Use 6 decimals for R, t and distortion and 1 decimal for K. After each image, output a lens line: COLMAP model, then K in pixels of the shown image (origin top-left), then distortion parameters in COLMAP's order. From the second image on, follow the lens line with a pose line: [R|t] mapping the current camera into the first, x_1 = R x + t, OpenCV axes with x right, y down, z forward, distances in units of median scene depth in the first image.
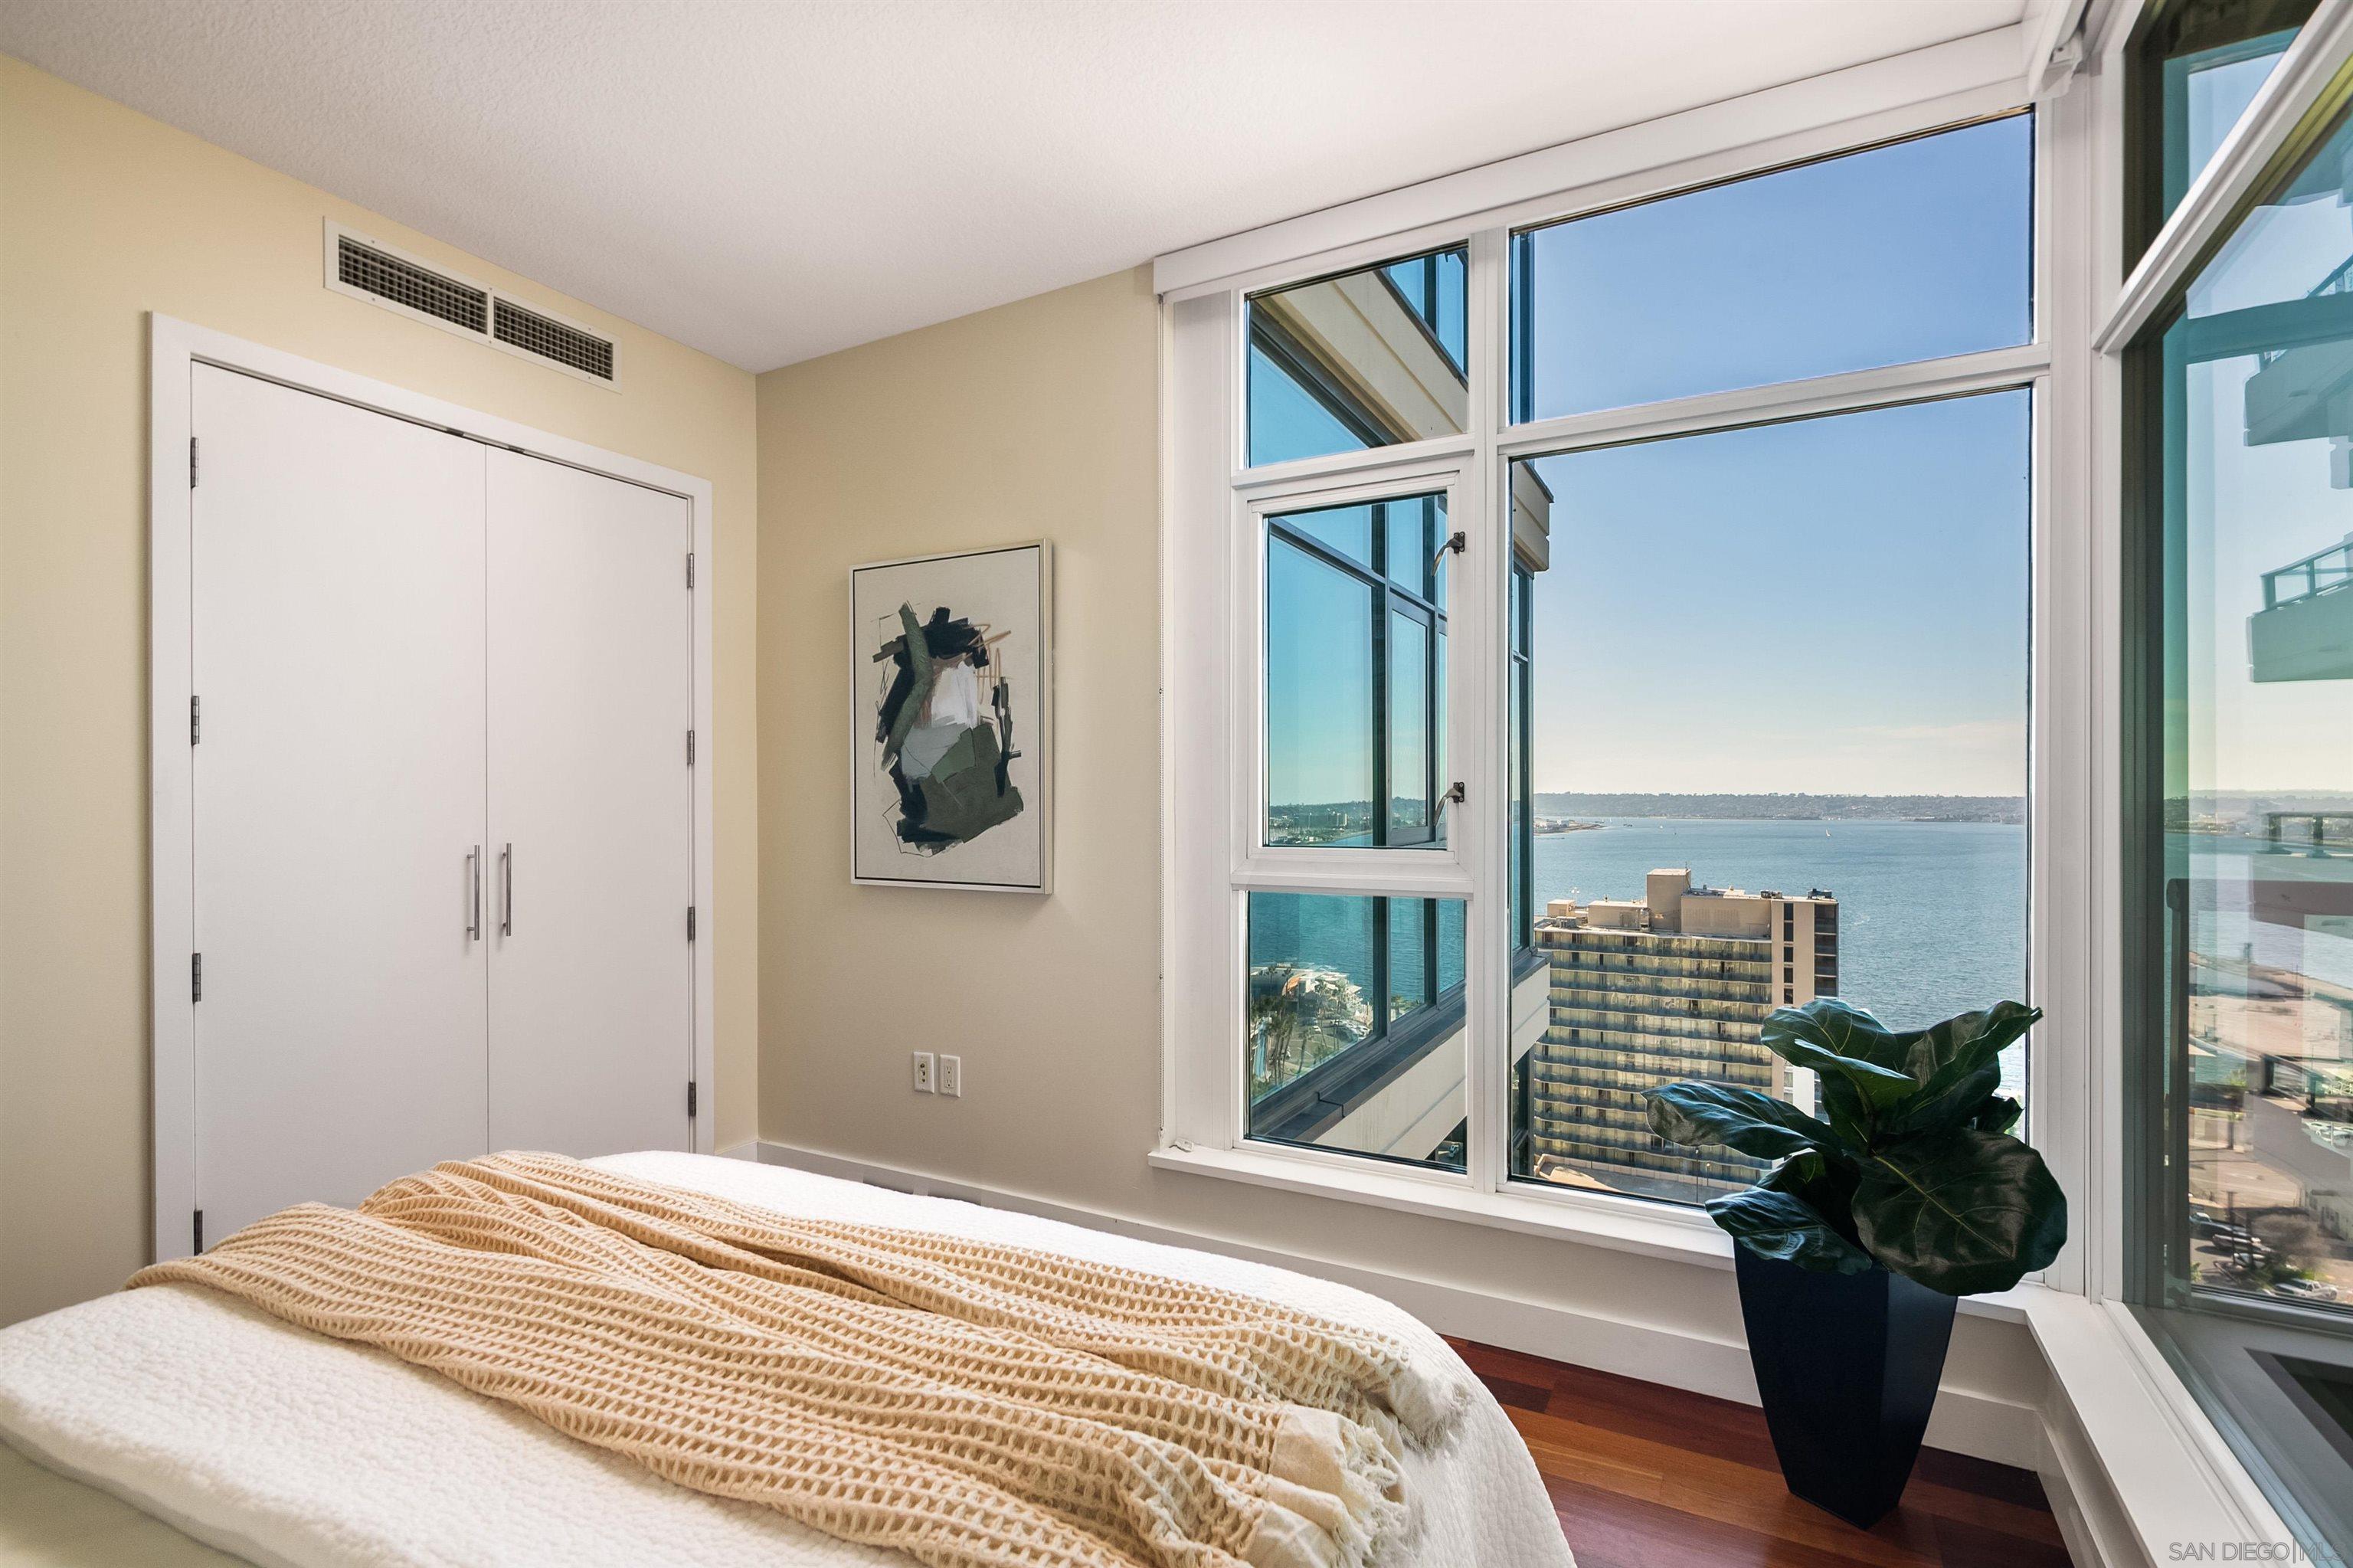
lens RADIAL K [[1091.4, 0, 1193.7], [0, 1091.4, 803.3], [0, 0, 1]] dist [0.015467, -0.001835]
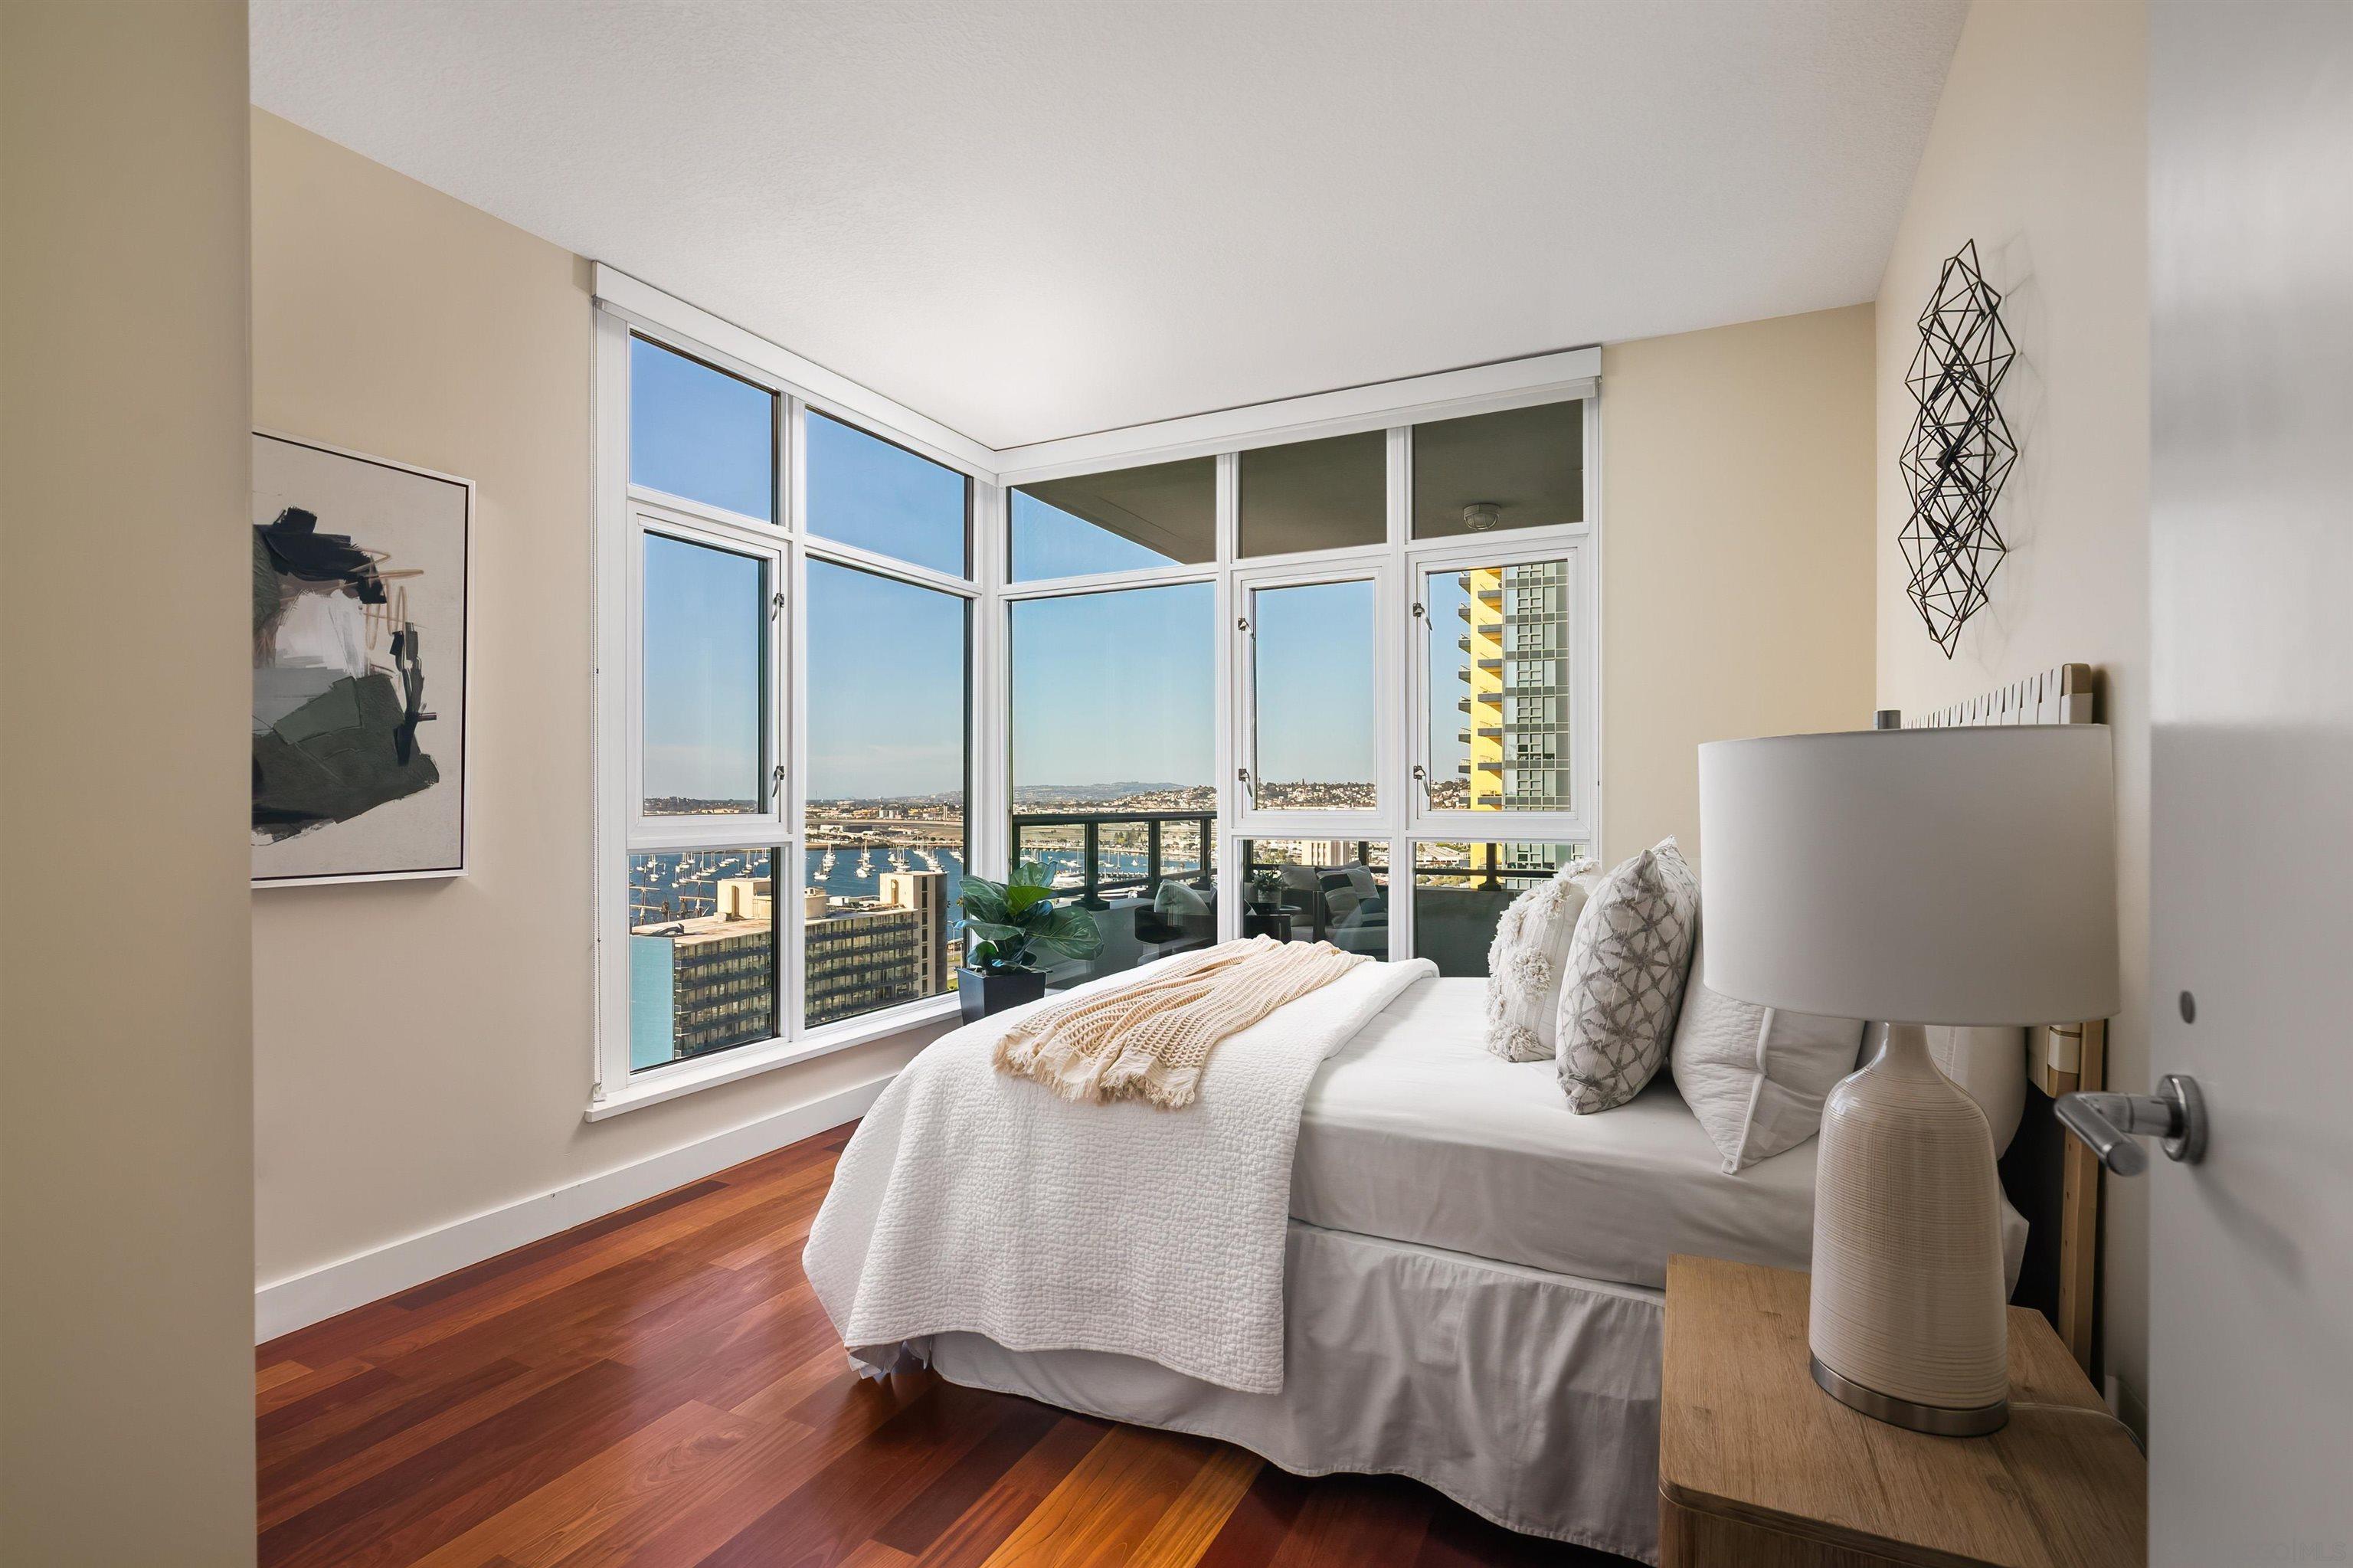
lens RADIAL K [[1091.4, 0, 1159.5], [0, 1091.4, 801.9], [0, 0, 1]] dist [0.015467, -0.001835]
pose [[-0.009827, -0.005910, 0.999934, -1.019280], [0.000884, 0.999982, 0.005919, 0.017291], [-0.999951, 0.000942, -0.009821, 0.432612]]
